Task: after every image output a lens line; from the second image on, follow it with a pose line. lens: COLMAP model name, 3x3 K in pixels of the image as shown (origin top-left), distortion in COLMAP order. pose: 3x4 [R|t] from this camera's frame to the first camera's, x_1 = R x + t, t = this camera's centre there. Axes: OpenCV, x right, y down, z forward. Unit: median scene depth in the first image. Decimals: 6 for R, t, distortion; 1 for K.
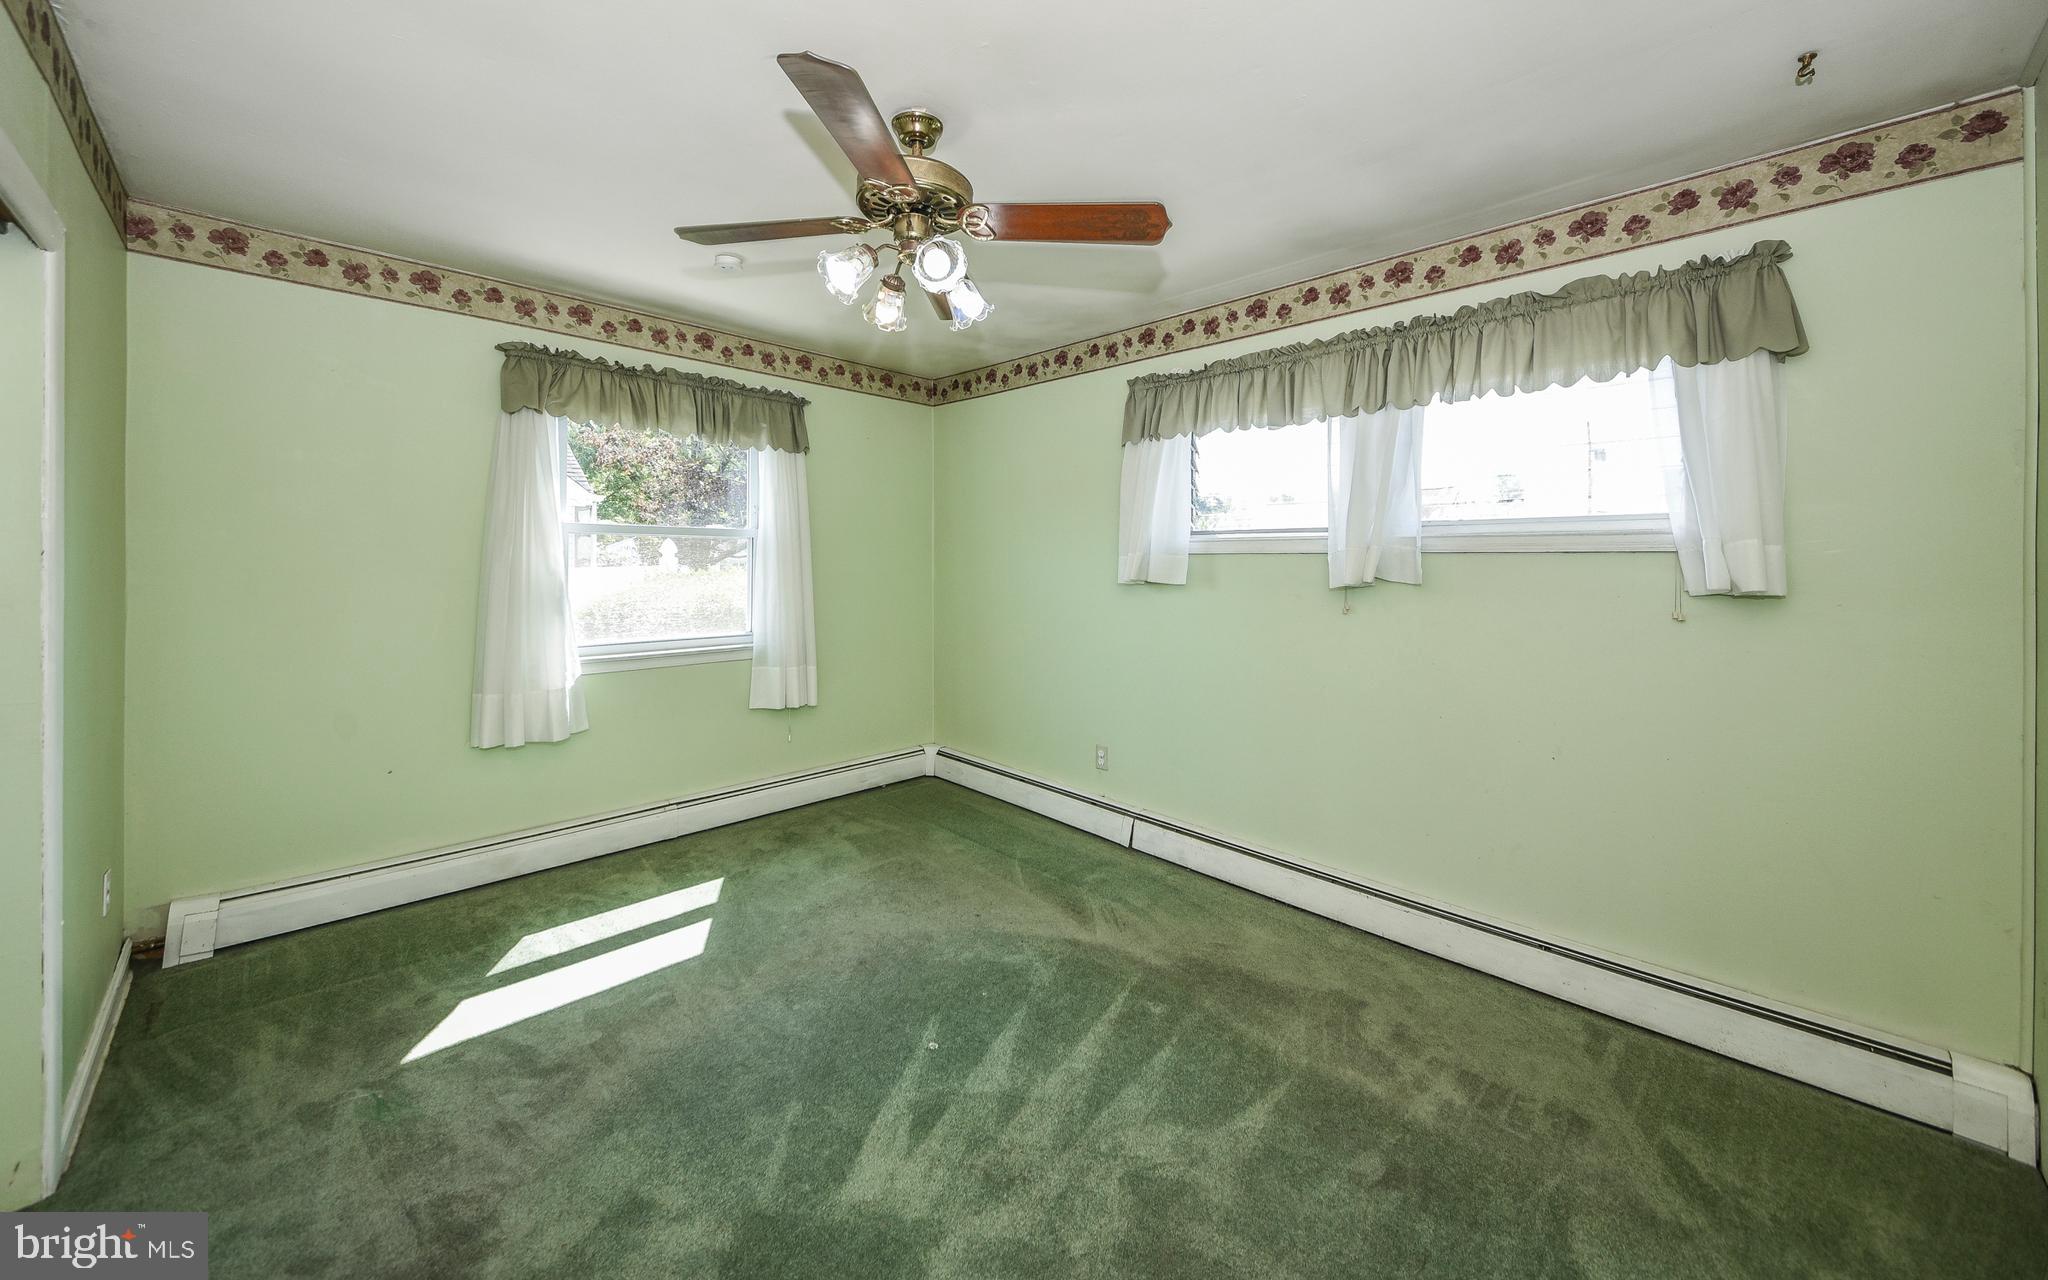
lens RADIAL K [[766.1, 0, 988.1], [0, 766.1, 563.5], [0, 0, 1]] dist [0.050109, -0.023576]
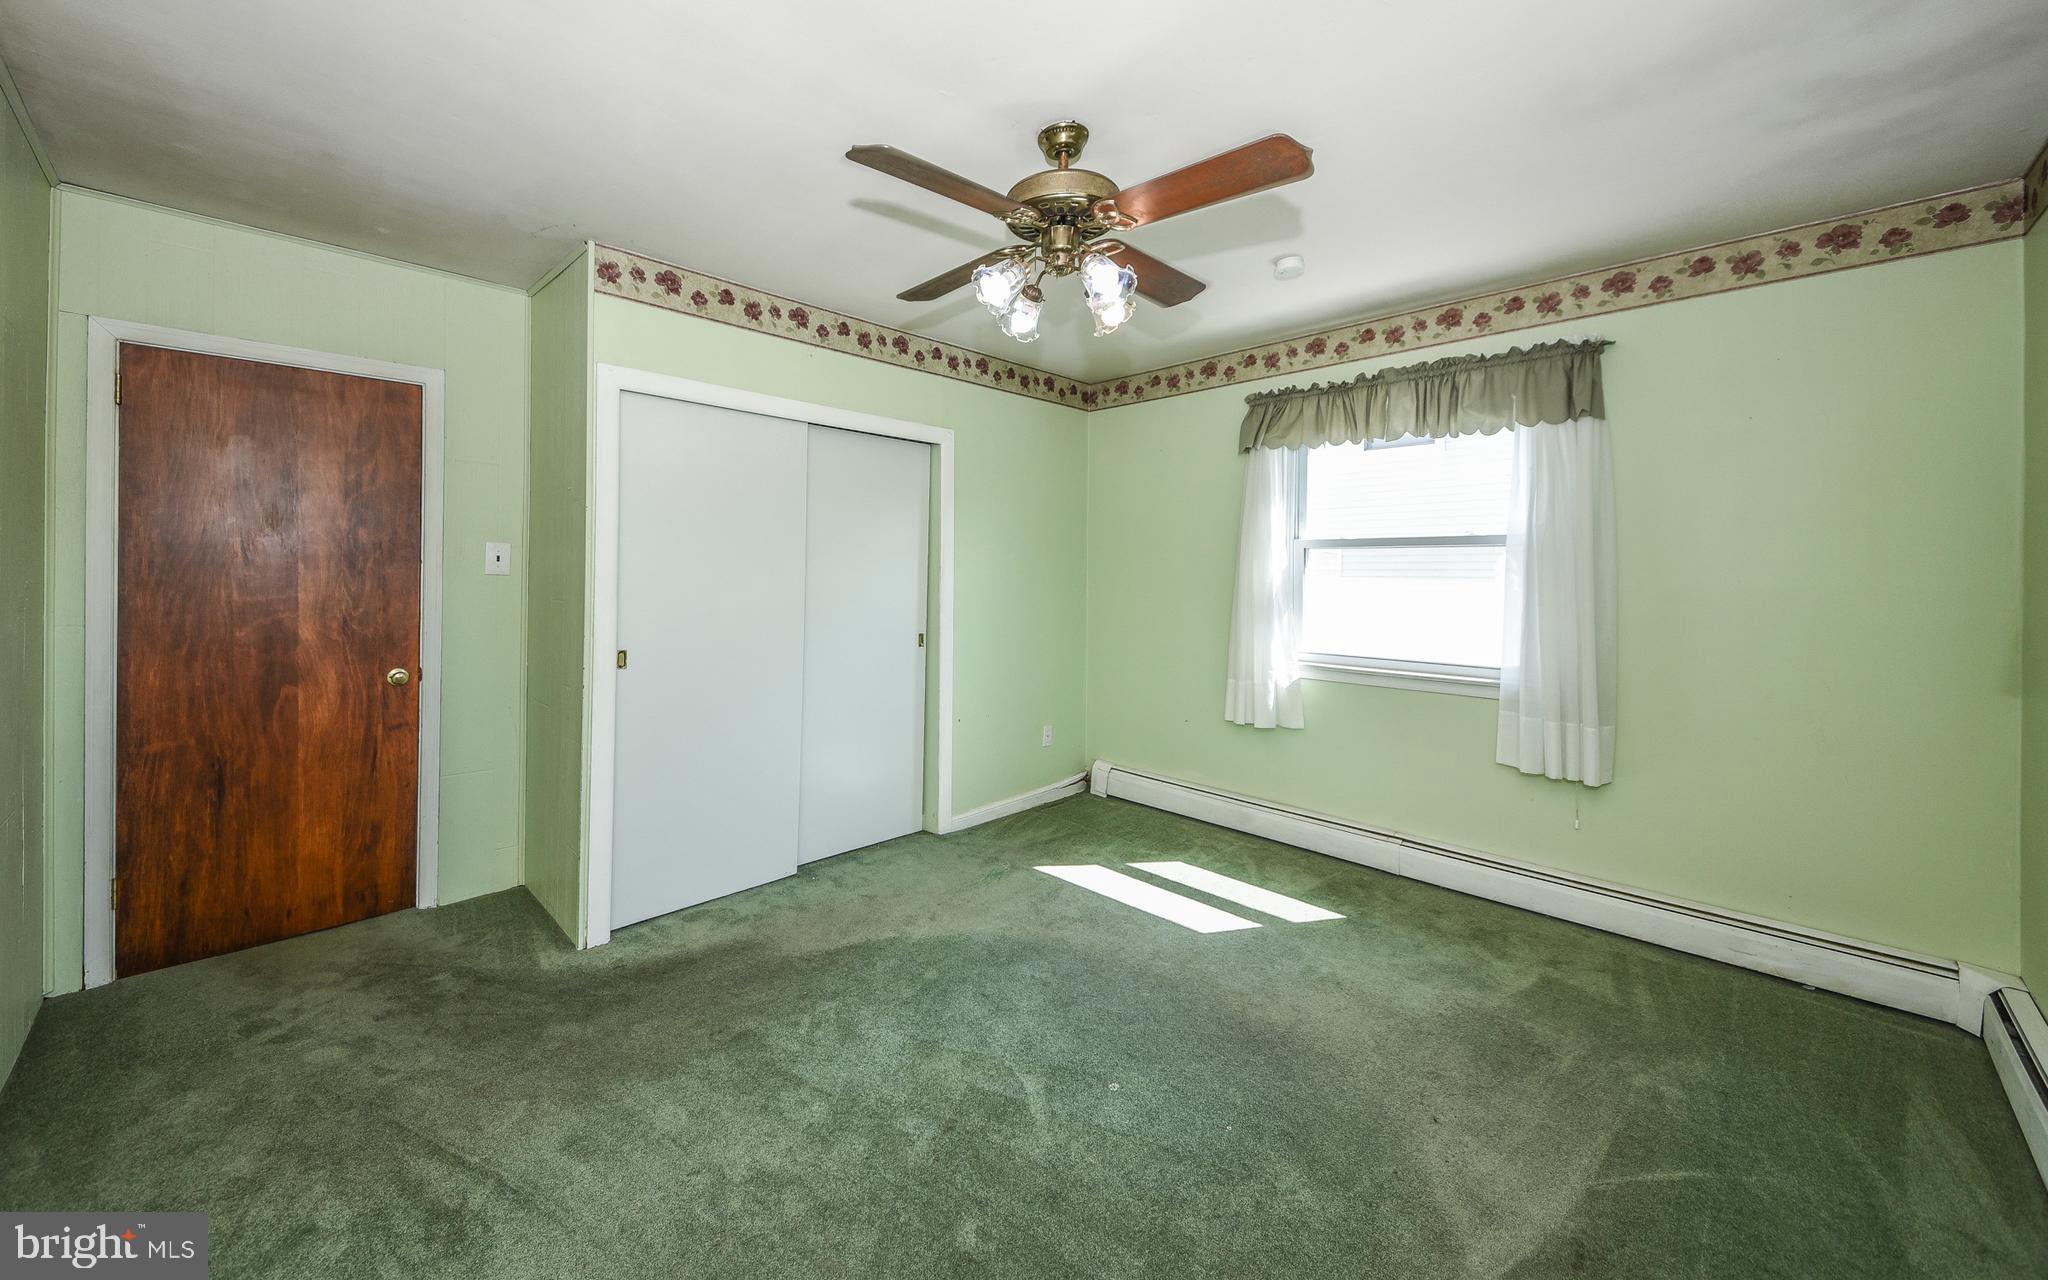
lens RADIAL K [[766.1, 0, 988.1], [0, 766.1, 563.5], [0, 0, 1]] dist [0.050109, -0.023576]
pose [[-0.000157, -0.023093, -0.999733, 0.600241], [-0.013931, 0.999636, -0.023089, 0.016194], [0.999903, 0.013923, -0.000479, 0.585048]]
